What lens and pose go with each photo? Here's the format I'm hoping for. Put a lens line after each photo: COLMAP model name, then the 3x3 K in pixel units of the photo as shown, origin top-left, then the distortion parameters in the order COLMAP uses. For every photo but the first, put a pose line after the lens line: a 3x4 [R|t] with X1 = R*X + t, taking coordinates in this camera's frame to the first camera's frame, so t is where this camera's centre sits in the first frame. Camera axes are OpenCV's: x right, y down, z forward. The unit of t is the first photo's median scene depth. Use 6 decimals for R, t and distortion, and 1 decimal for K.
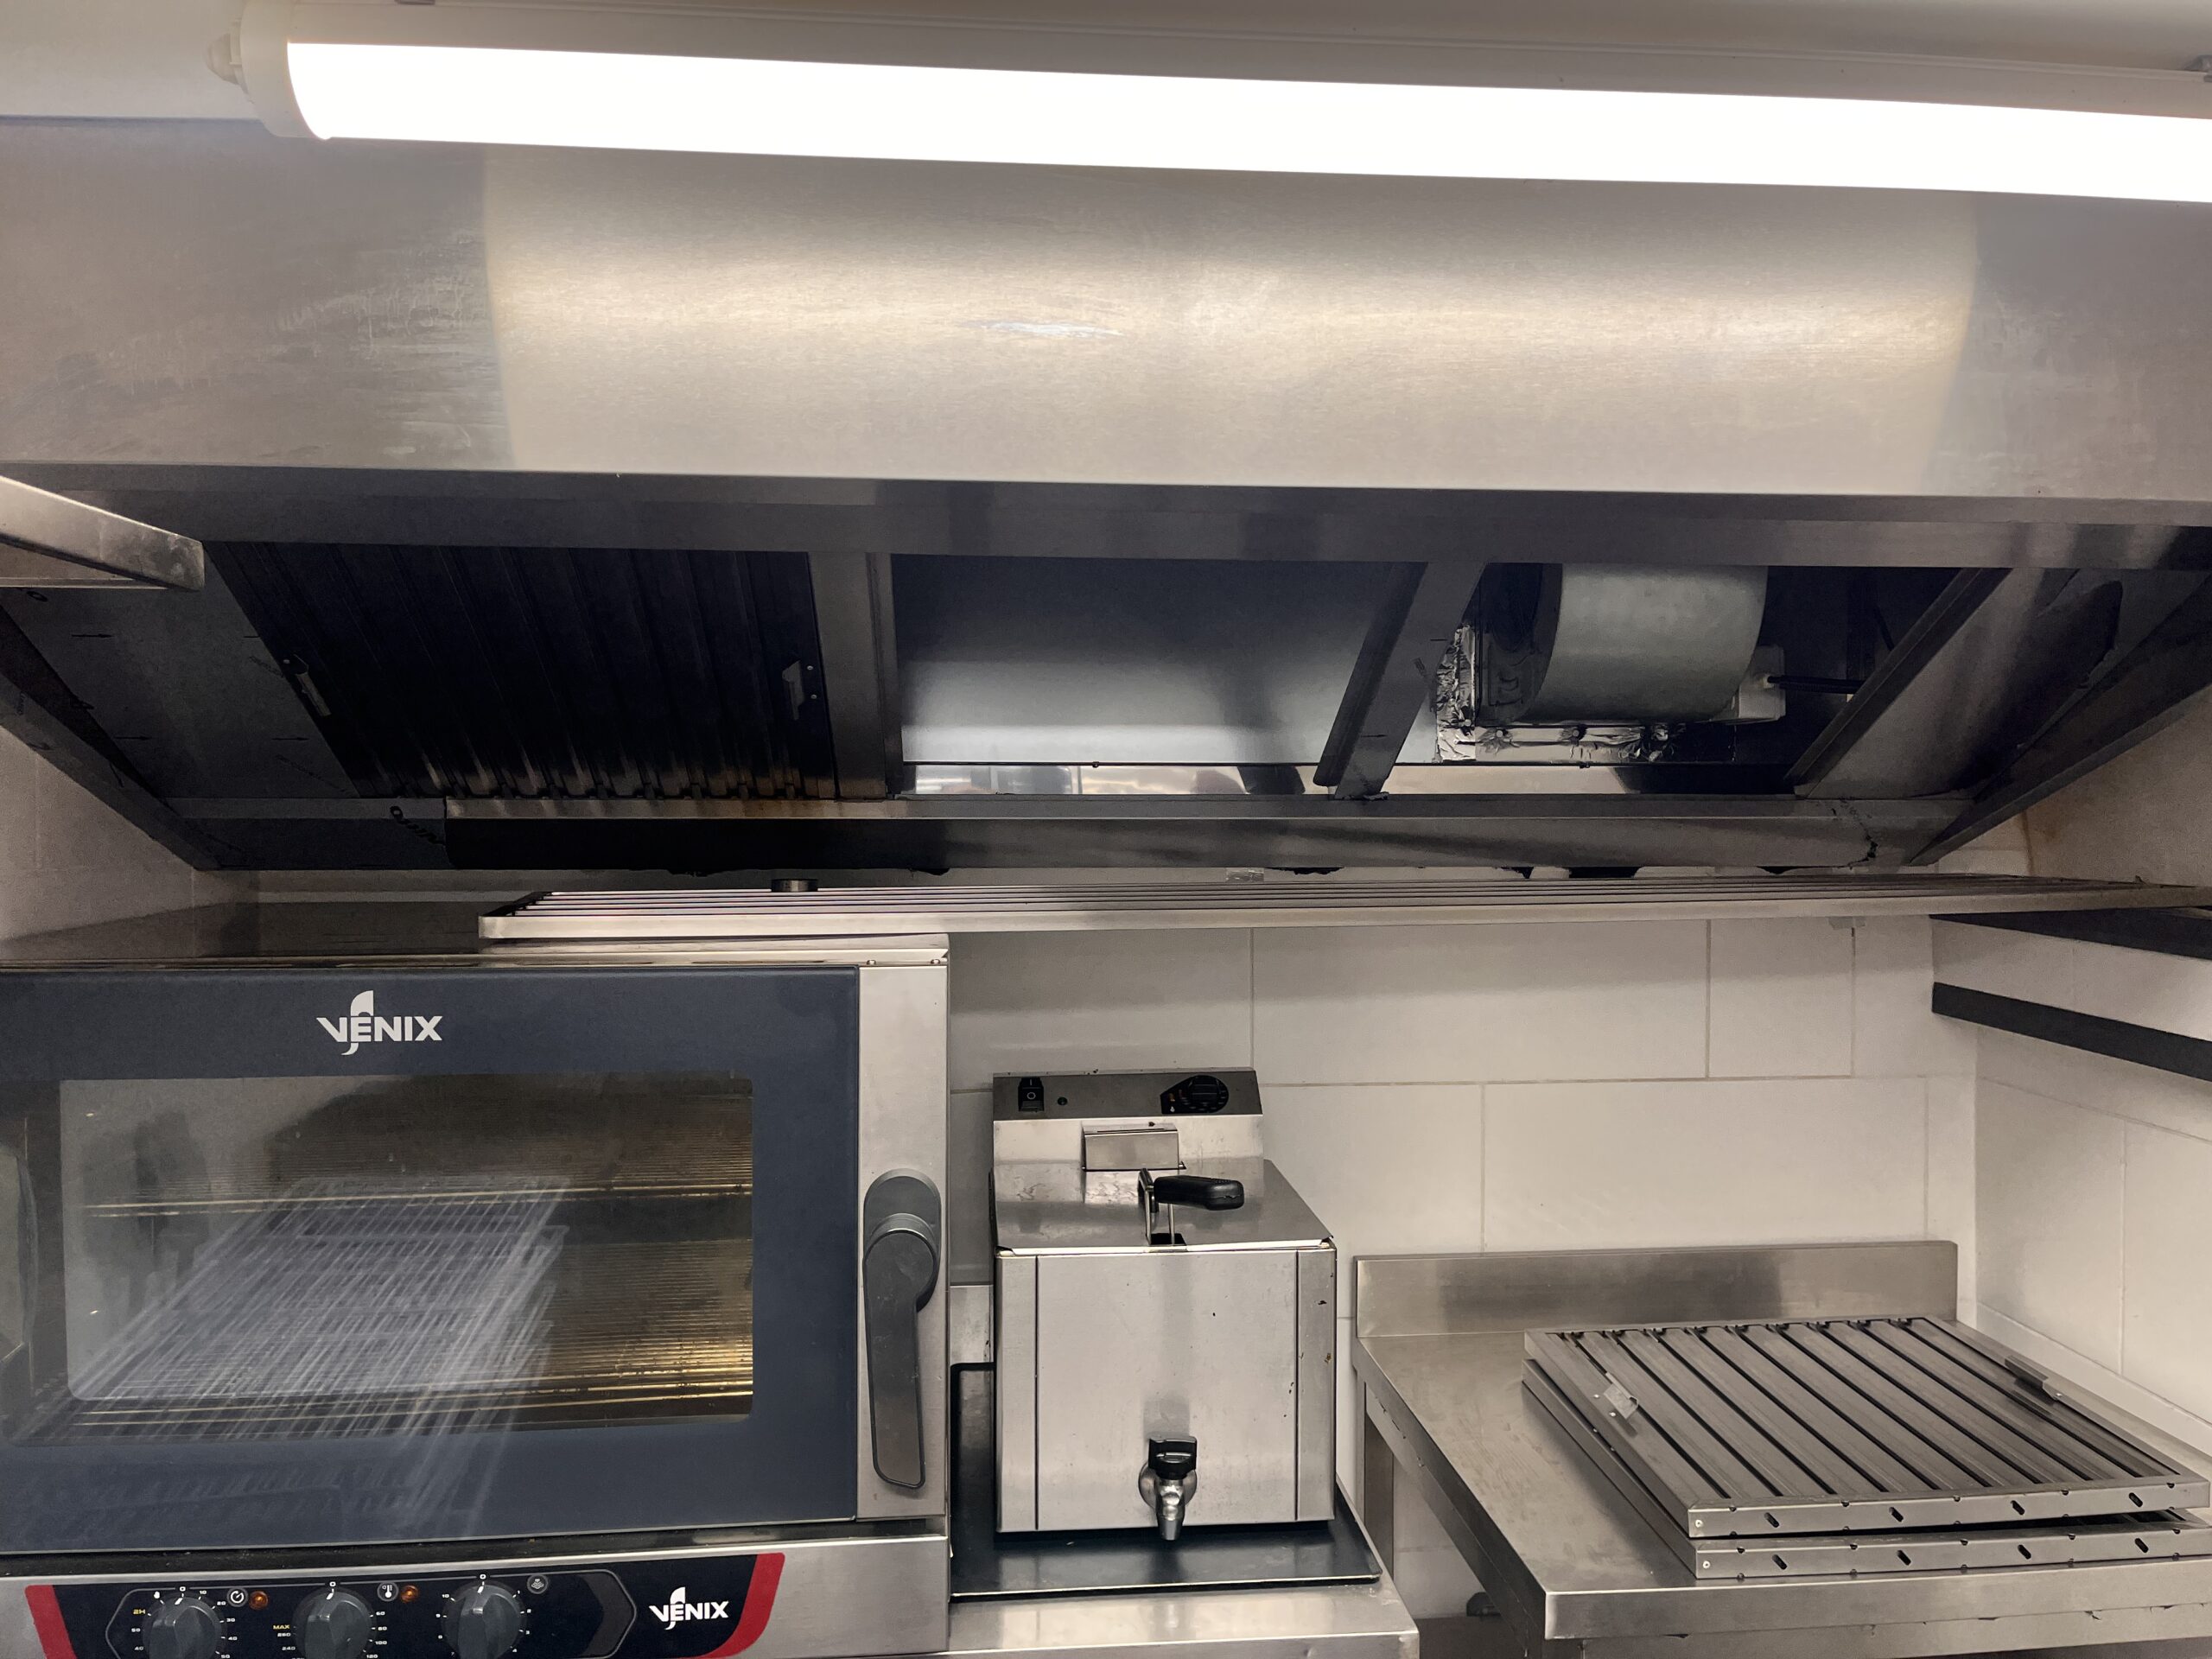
lens RADIAL K [[1679.4, 0, 1109.9], [0, 1679.4, 826.2], [0, 0, 1]] dist [0.038019, -0.024734]
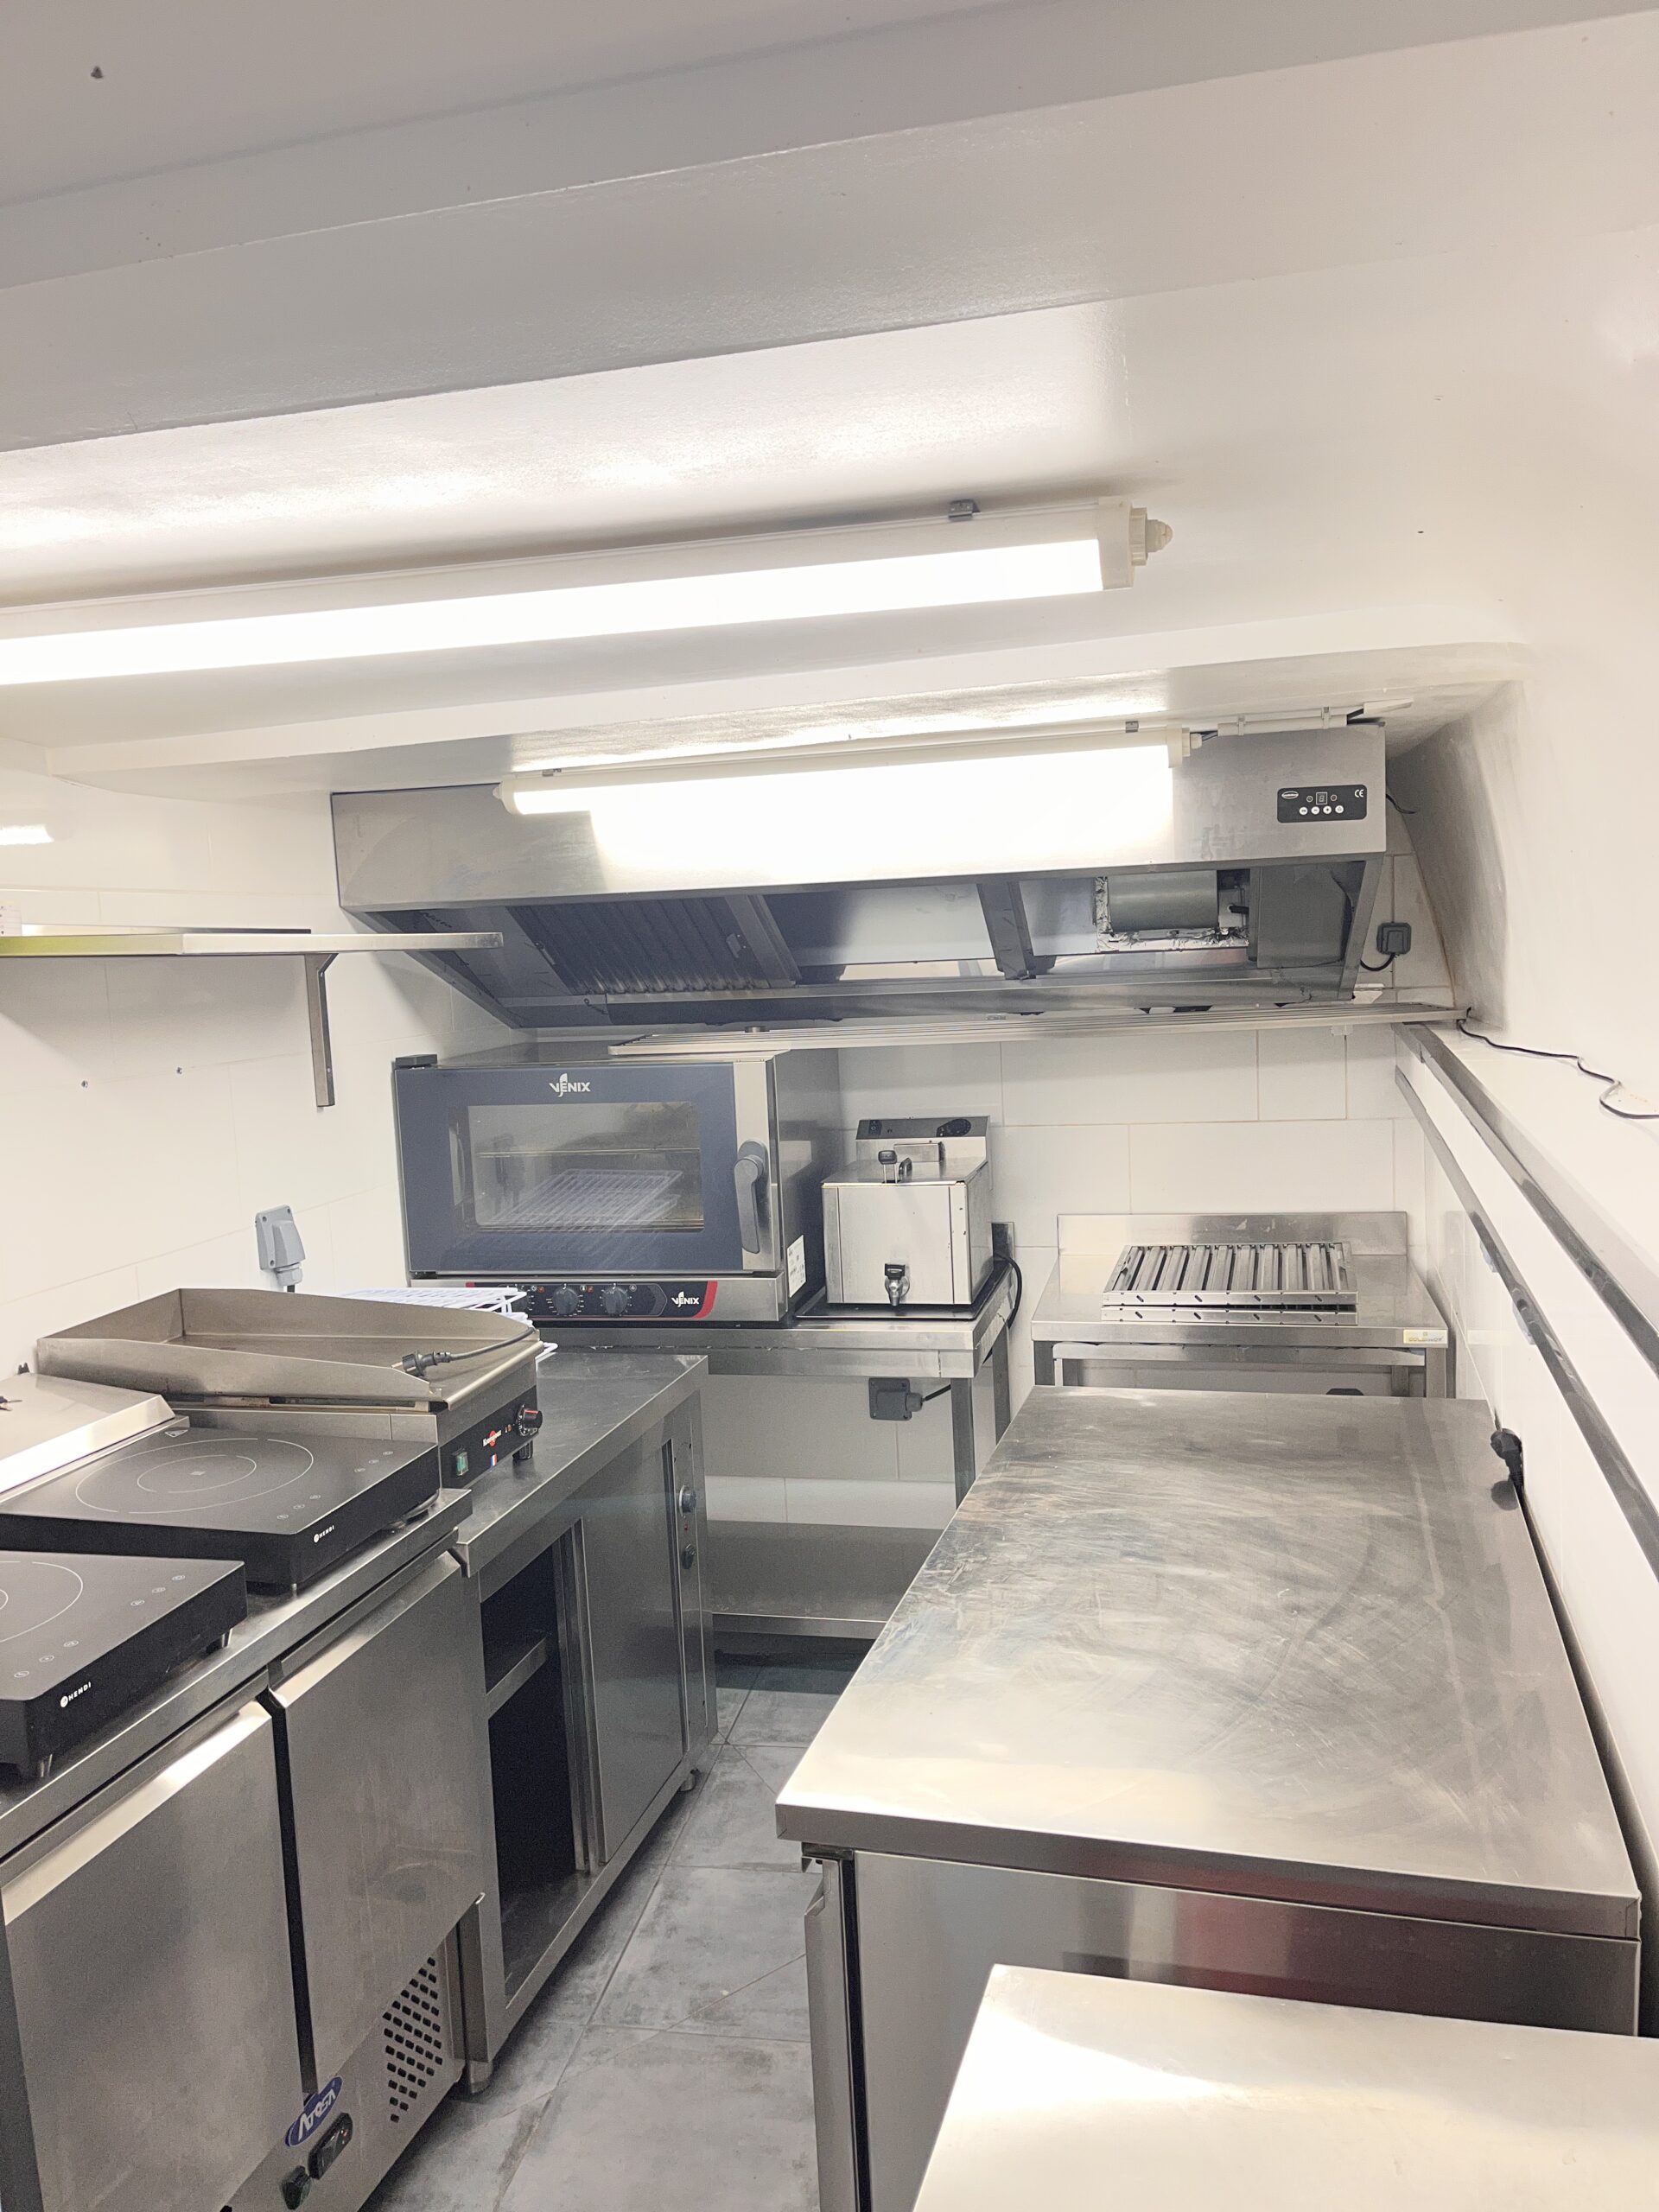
lens RADIAL K [[1679.4, 0, 828.8], [0, 1679.4, 1107.2], [0, 0, 1]] dist [0.038019, -0.024734]
pose [[0.949908, -0.013384, -0.312243, 0.668683], [0.040535, 0.995920, 0.080627, -0.040927], [0.309890, -0.089245, 0.946575, -1.186818]]
